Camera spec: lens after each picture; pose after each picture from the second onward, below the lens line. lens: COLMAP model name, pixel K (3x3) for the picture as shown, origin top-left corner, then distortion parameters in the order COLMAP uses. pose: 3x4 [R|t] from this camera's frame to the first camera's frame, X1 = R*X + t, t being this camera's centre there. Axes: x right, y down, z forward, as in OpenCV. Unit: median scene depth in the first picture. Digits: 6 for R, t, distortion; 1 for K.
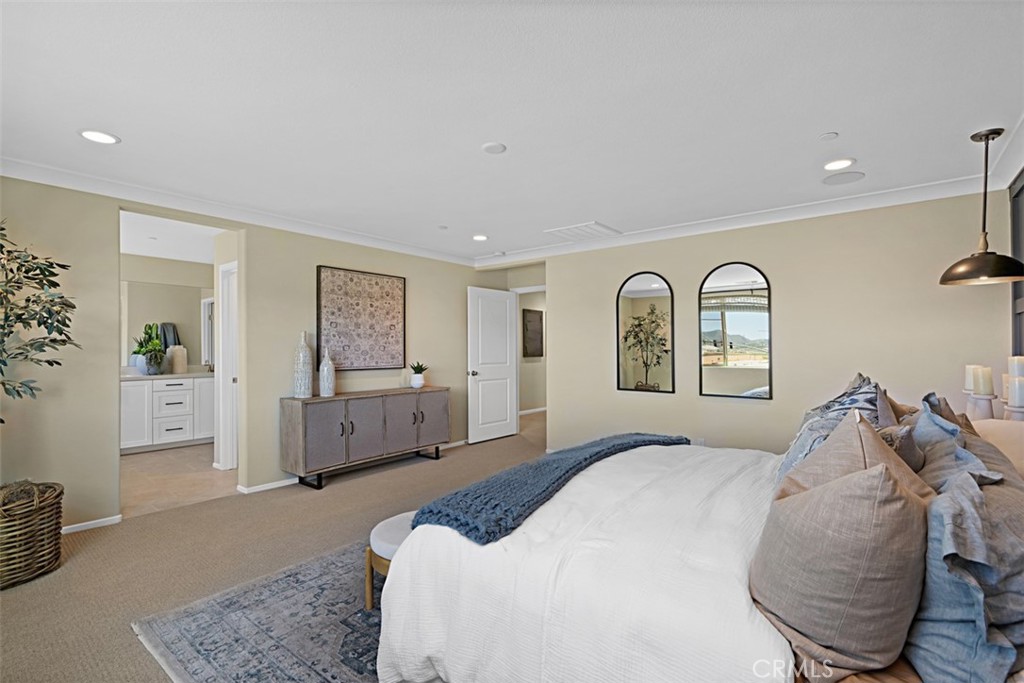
lens RADIAL K [[463.2, 0, 512.0], [0, 463.2, 341.5], [0, 0, 1]] dist [0.000520, -0.000039]
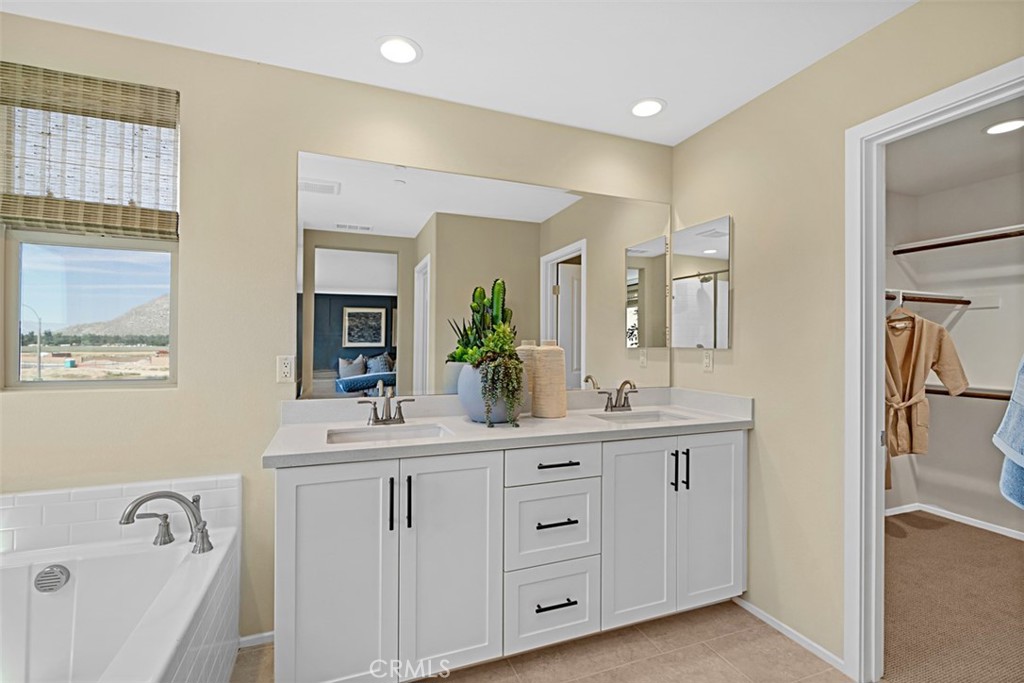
lens RADIAL K [[463.2, 0, 512.0], [0, 463.2, 341.5], [0, 0, 1]] dist [0.000520, -0.000039]
pose [[0.870892, 0.007713, -0.491414, -0.579049], [-0.005129, 0.999965, 0.006605, 0.006834], [0.491448, -0.003232, 0.870901, 0.683341]]
